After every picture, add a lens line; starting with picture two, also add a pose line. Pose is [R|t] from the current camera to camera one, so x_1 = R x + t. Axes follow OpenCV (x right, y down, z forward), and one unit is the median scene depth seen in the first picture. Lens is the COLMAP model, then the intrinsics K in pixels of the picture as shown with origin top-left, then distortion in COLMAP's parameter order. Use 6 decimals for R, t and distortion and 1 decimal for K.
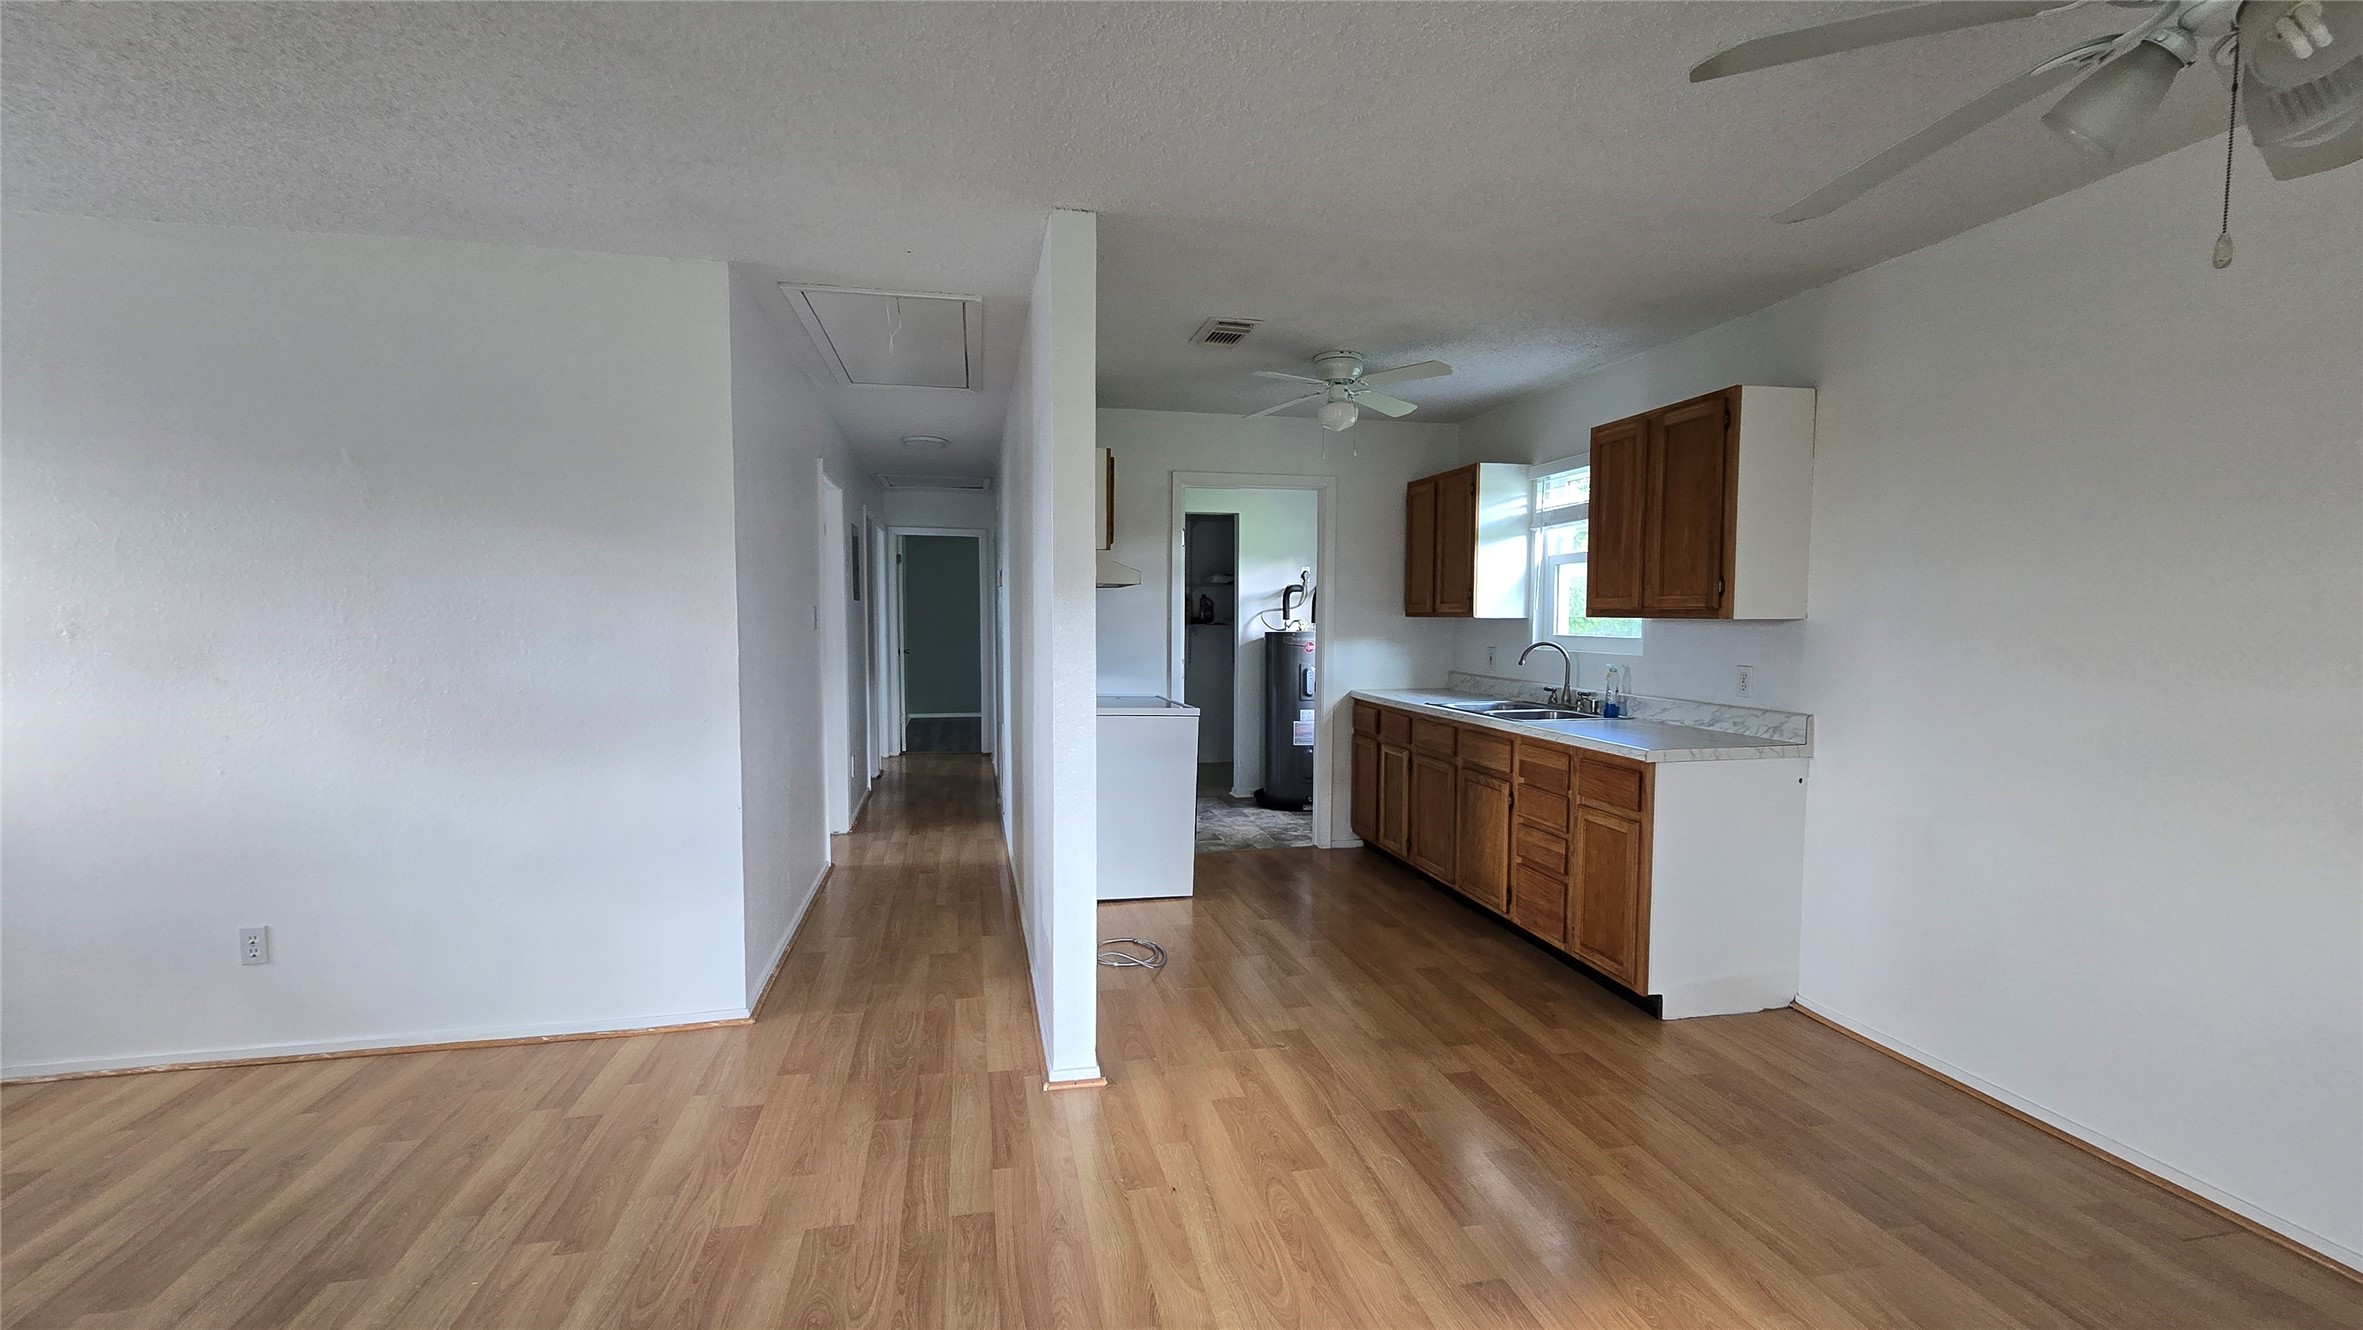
lens RADIAL K [[969.9, 0, 1181.5], [0, 969.9, 665.0], [0, 0, 1]] dist [-0.000166, 0.000038]
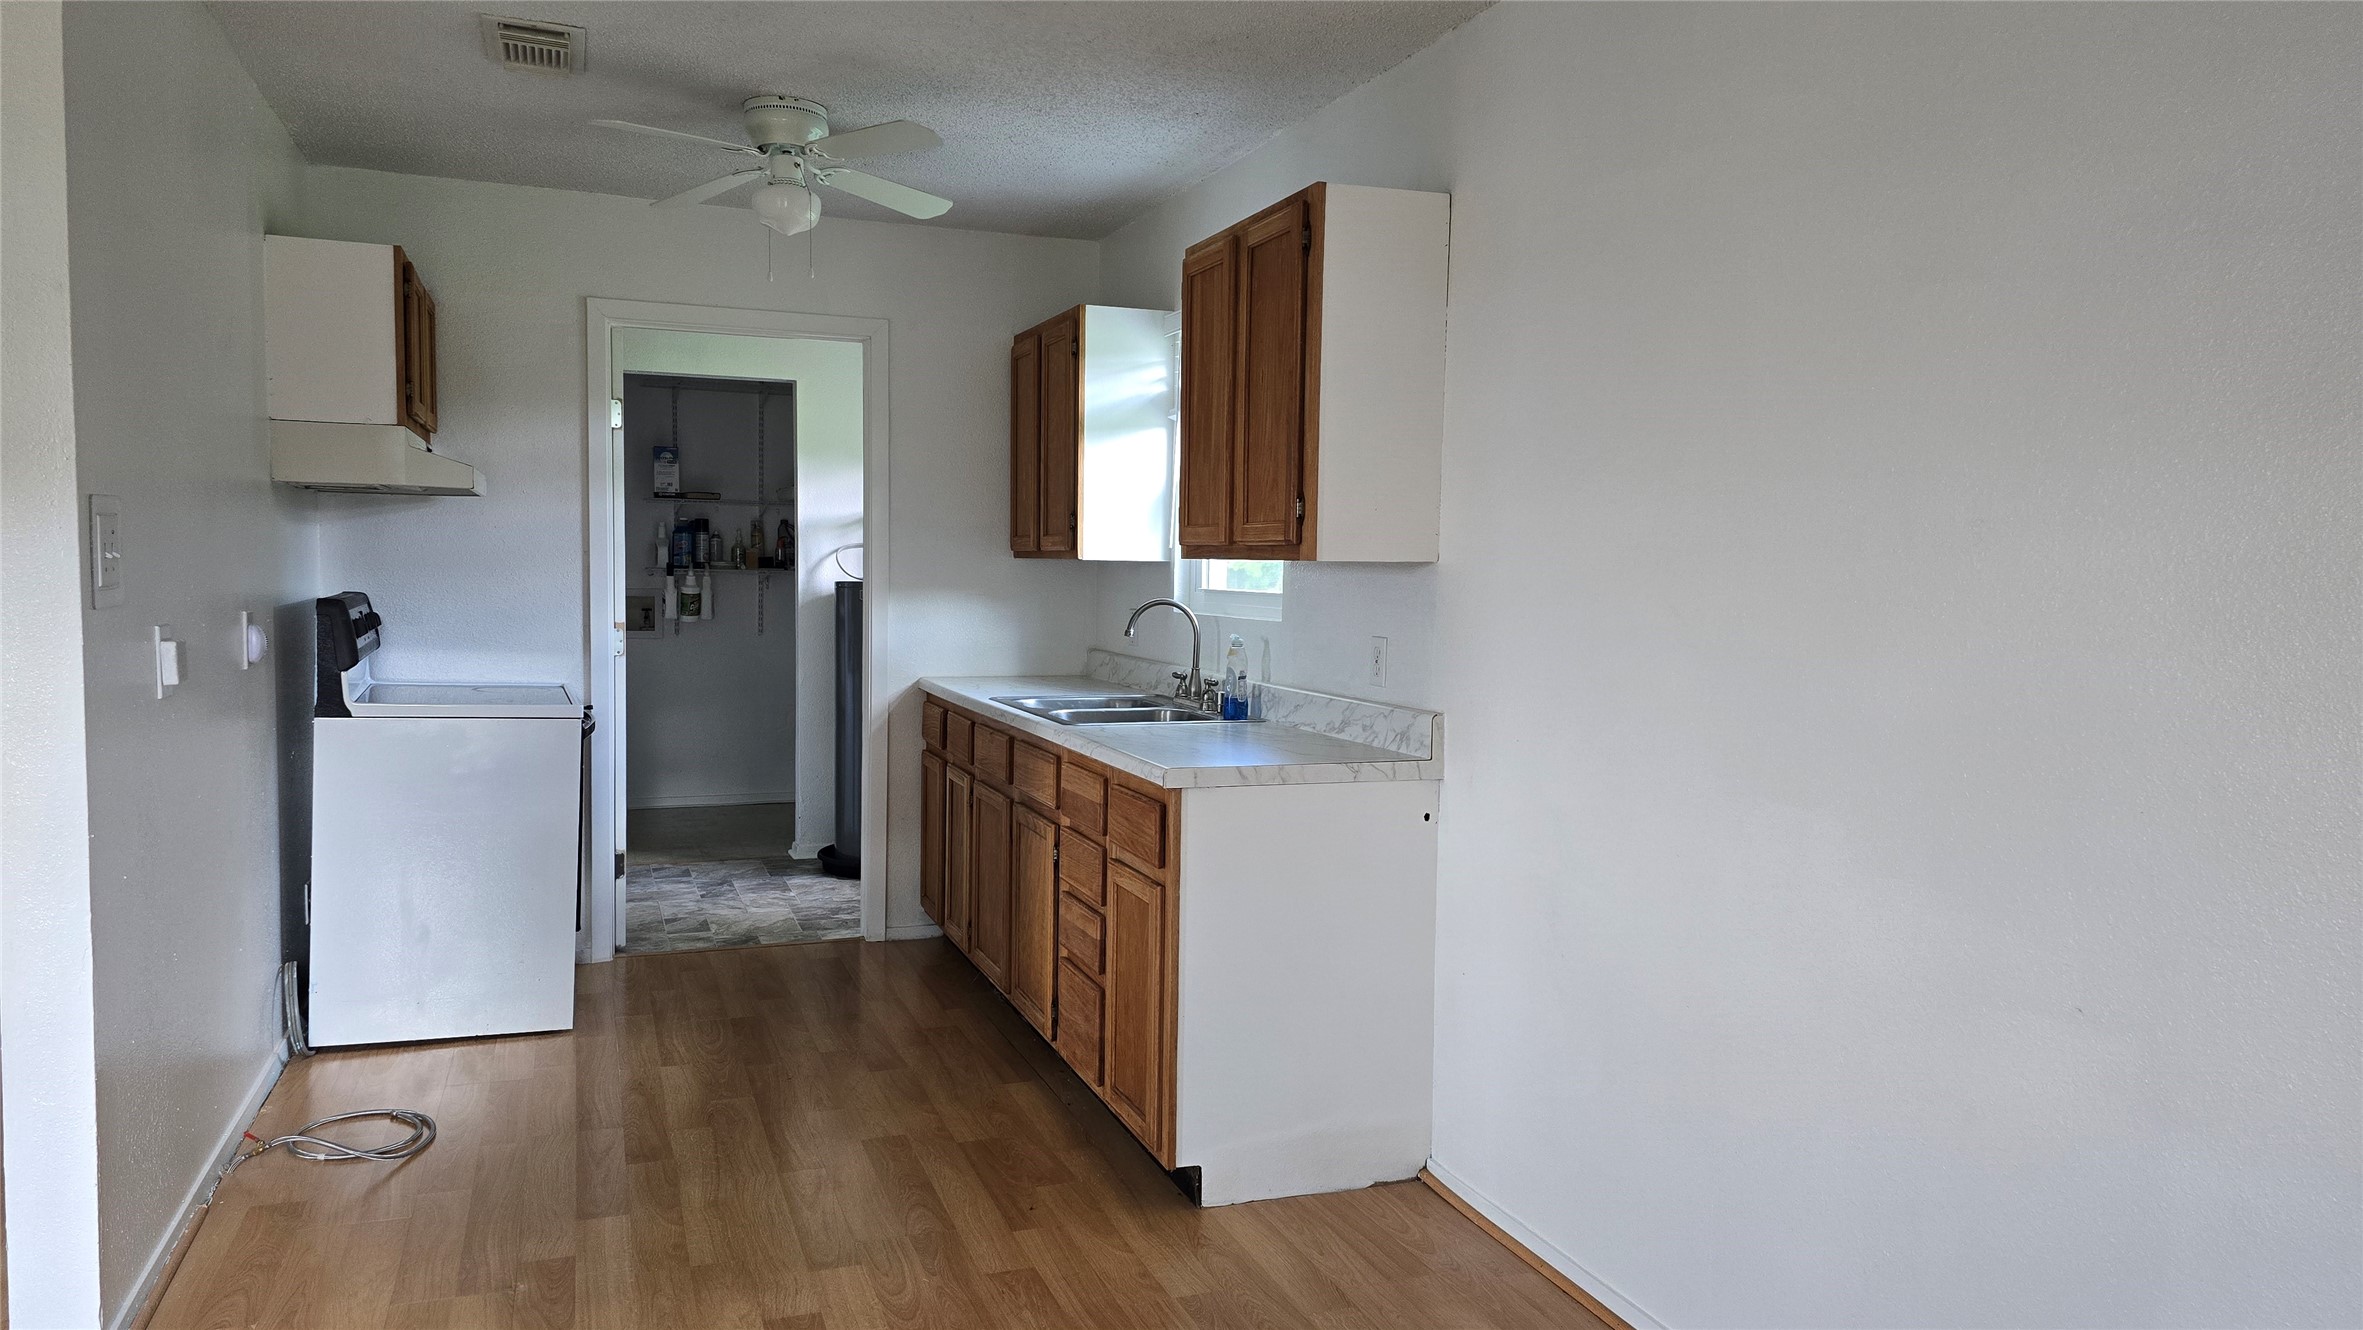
lens RADIAL K [[1574.8, 0, 1181.5], [0, 1574.8, 665.0], [0, 0, 1]] dist [0.164845, -0.232734]
pose [[0.989989, 0.005048, 0.141052, 0.273437], [-0.006813, 0.999904, 0.012033, 0.006966], [-0.140978, -0.012873, 0.989929, -0.001344]]
